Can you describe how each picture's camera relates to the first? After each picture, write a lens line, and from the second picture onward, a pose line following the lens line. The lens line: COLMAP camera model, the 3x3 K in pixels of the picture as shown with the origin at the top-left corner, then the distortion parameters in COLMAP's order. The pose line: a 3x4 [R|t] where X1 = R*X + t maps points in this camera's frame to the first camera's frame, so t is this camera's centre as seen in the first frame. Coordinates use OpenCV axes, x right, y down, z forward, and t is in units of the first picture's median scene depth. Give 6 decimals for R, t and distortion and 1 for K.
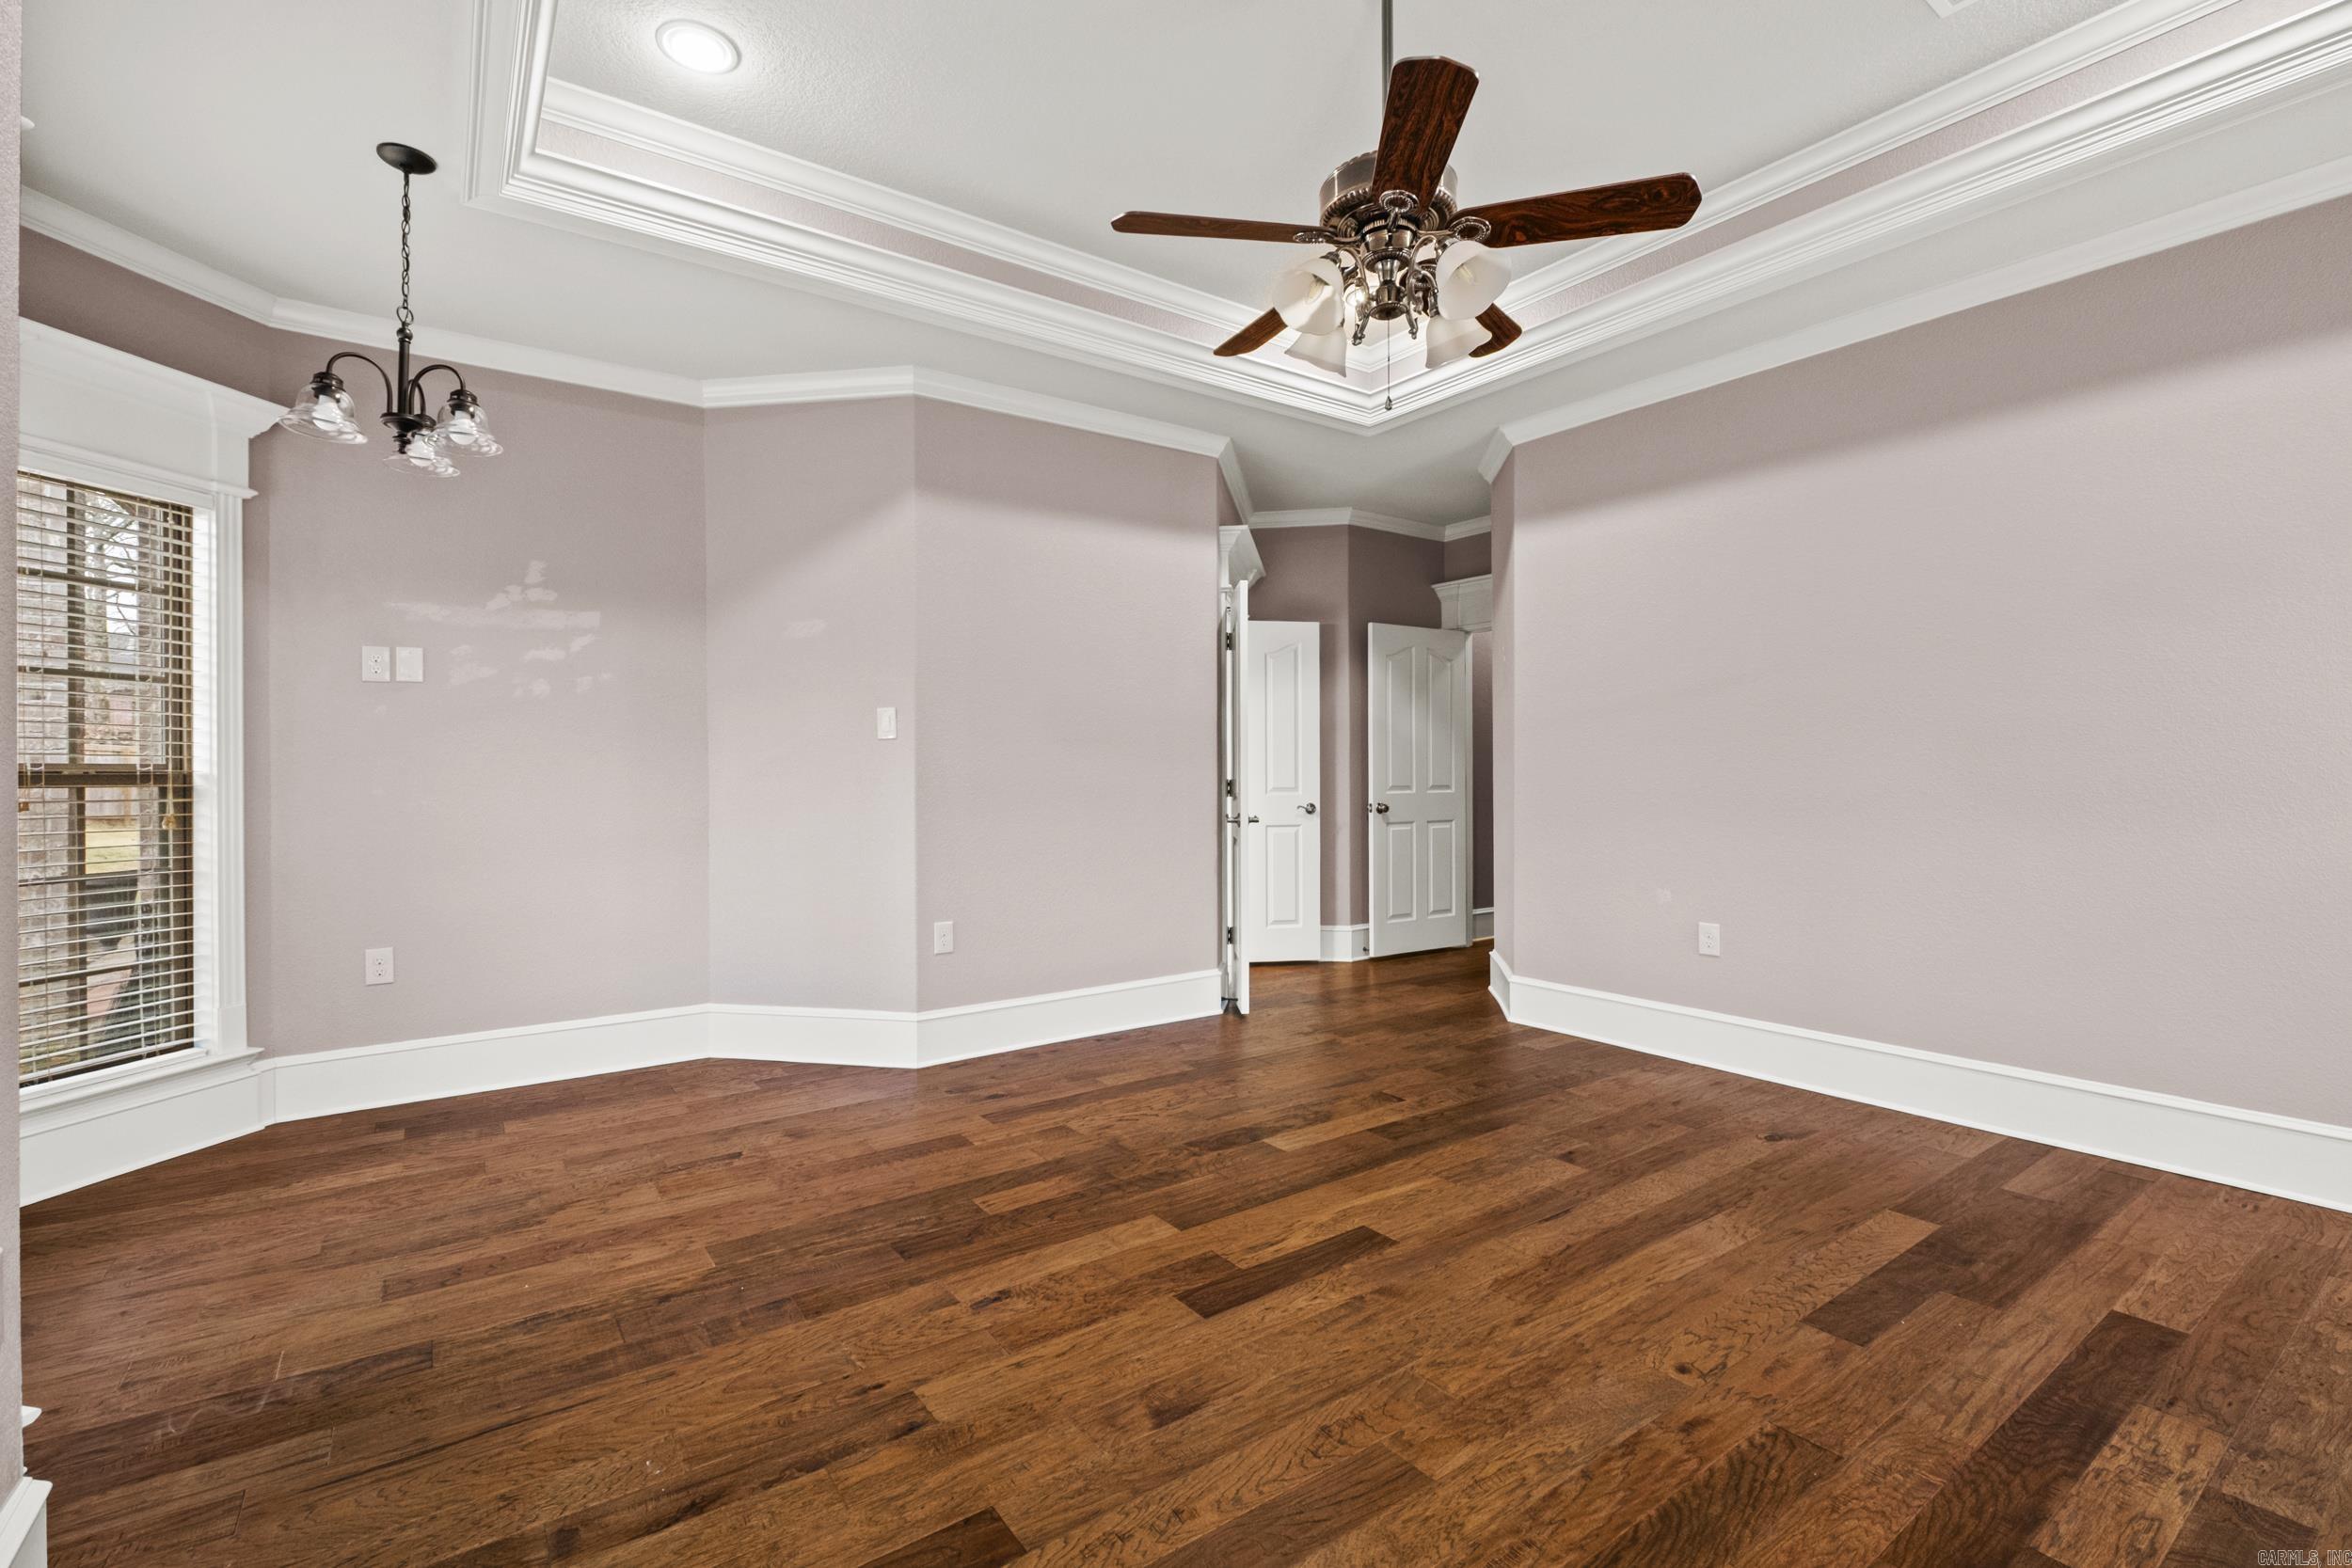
lens RADIAL K [[1024.3, 0, 1170.4], [0, 1024.3, 787.0], [0, 0, 1]] dist [-0.014998, -0.000086]
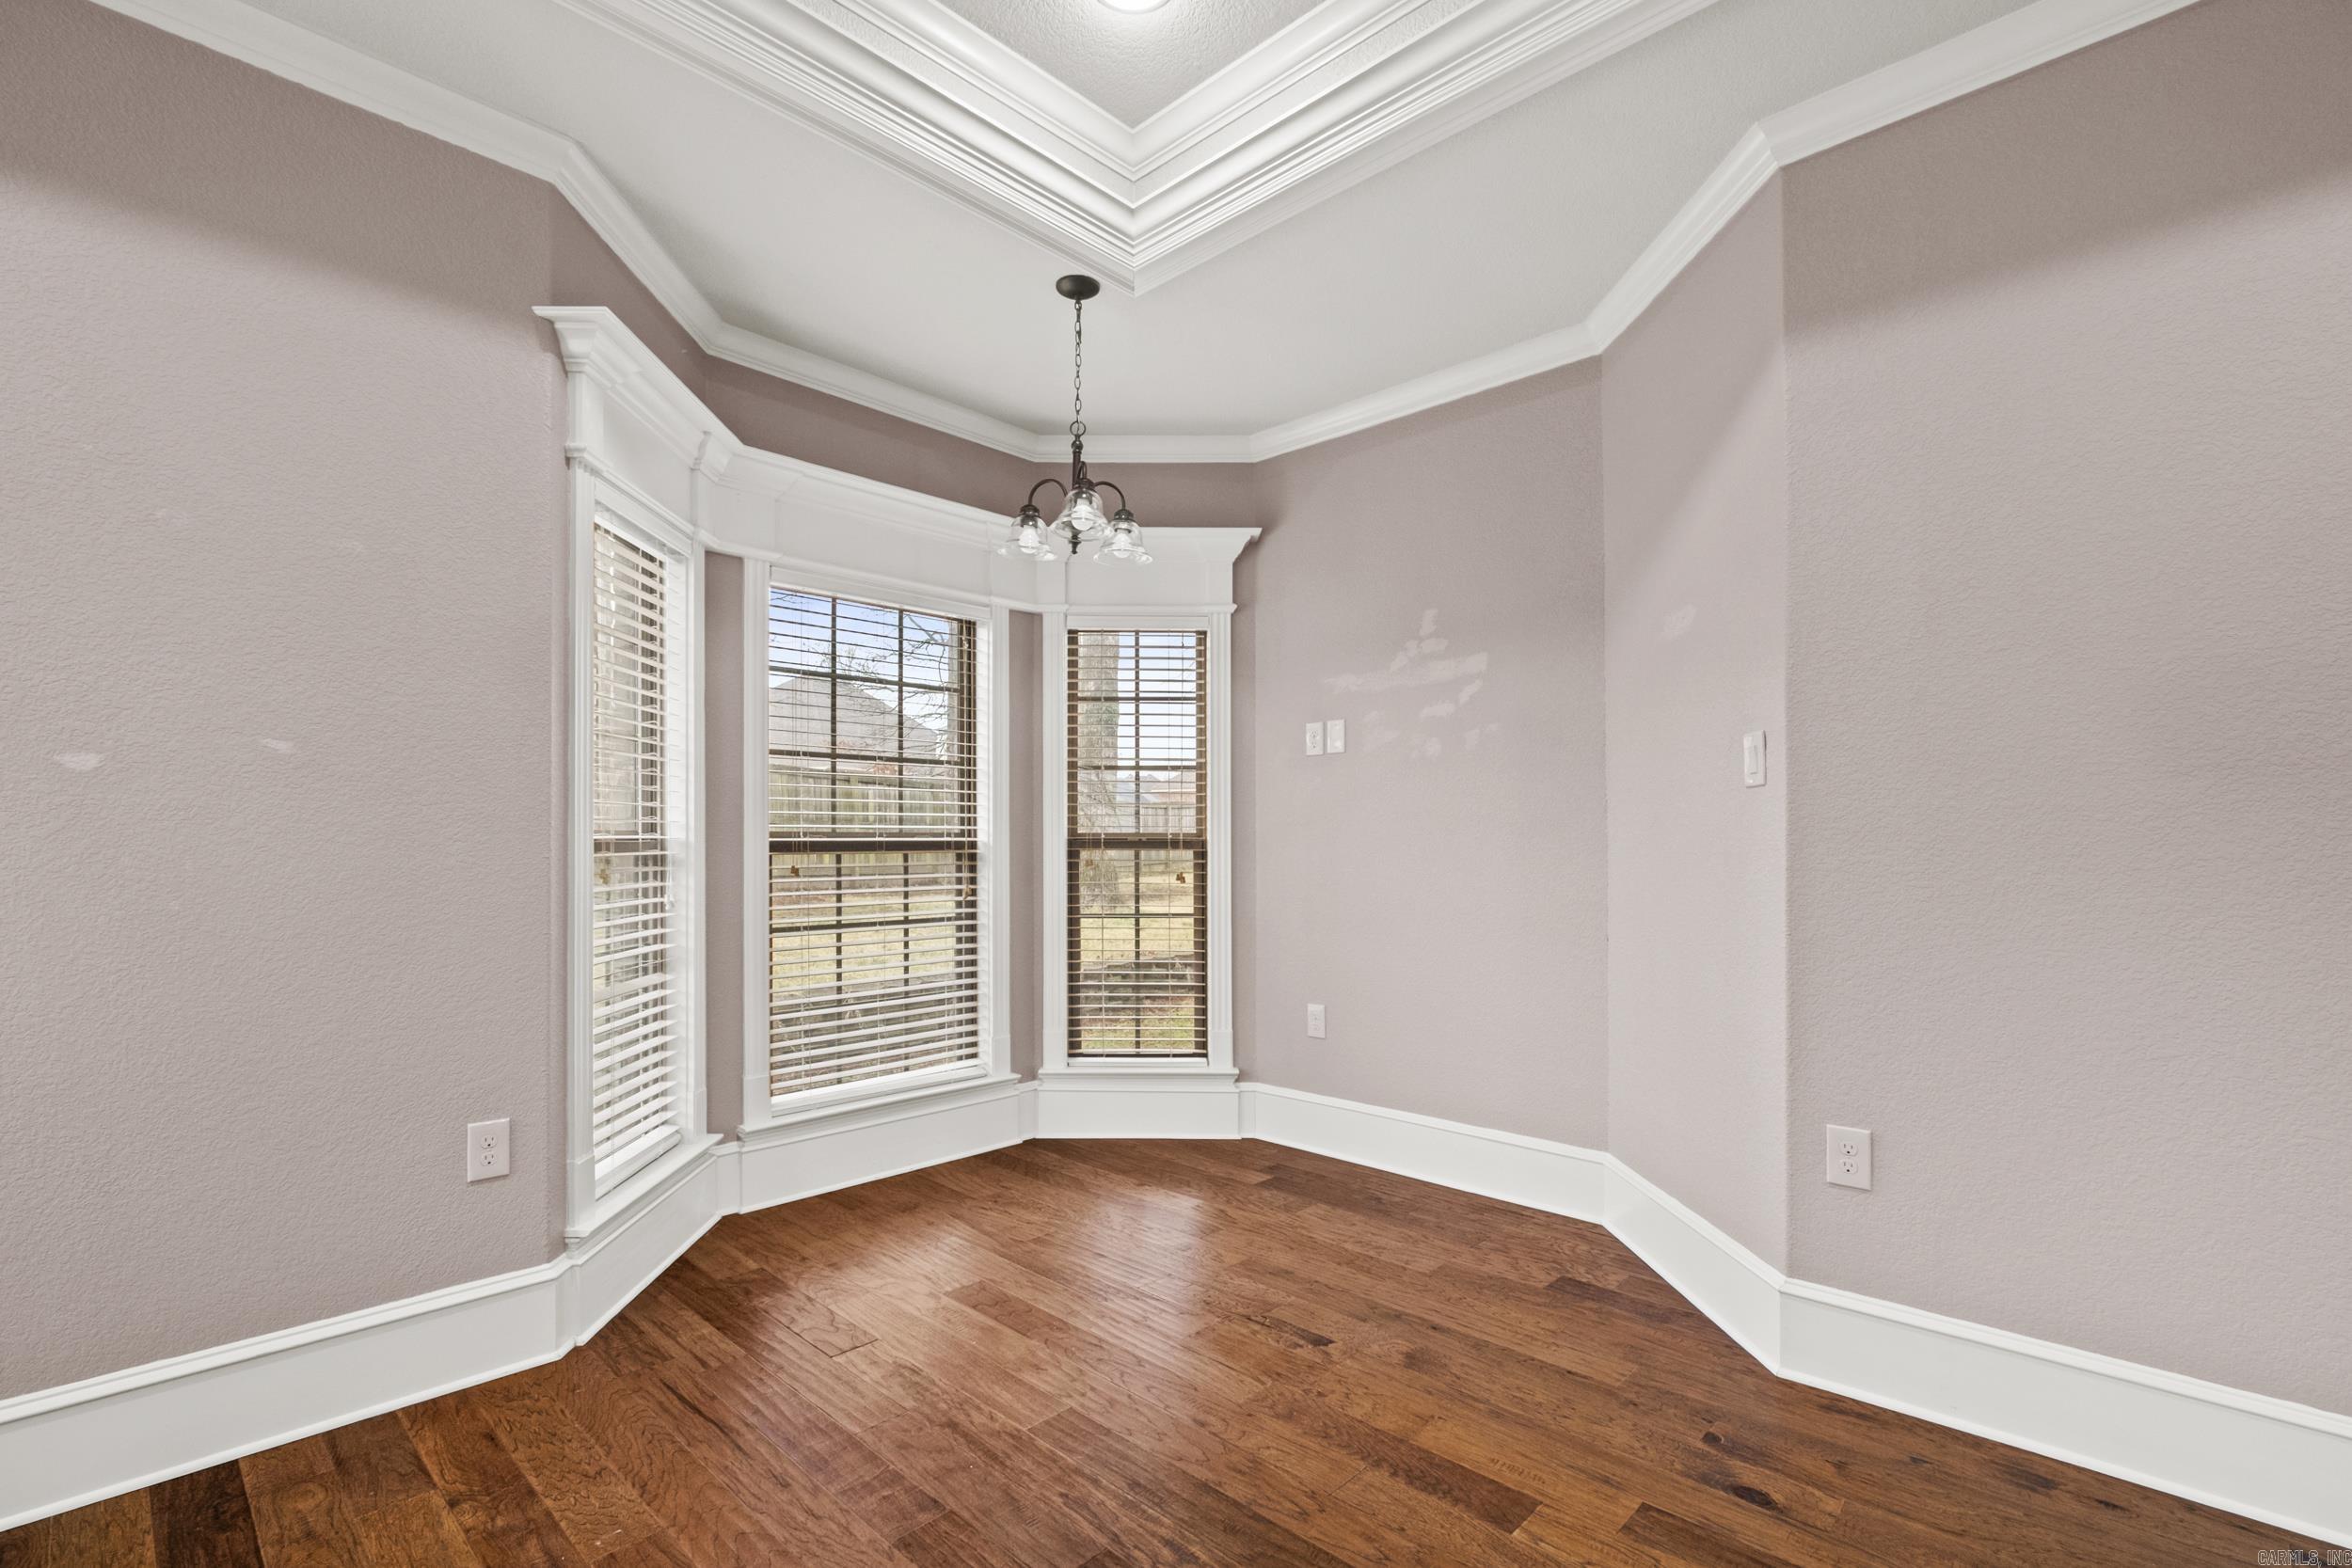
lens RADIAL K [[1060.5, 0, 1166.5], [0, 1060.5, 840.3], [0, 0, 1]] dist [-0.013608, 0.000258]
pose [[0.174362, 0.007584, -0.984652, 0.315027], [-0.012797, 0.999903, 0.005436, -0.019341], [0.984599, 0.011653, 0.174442, 0.693035]]
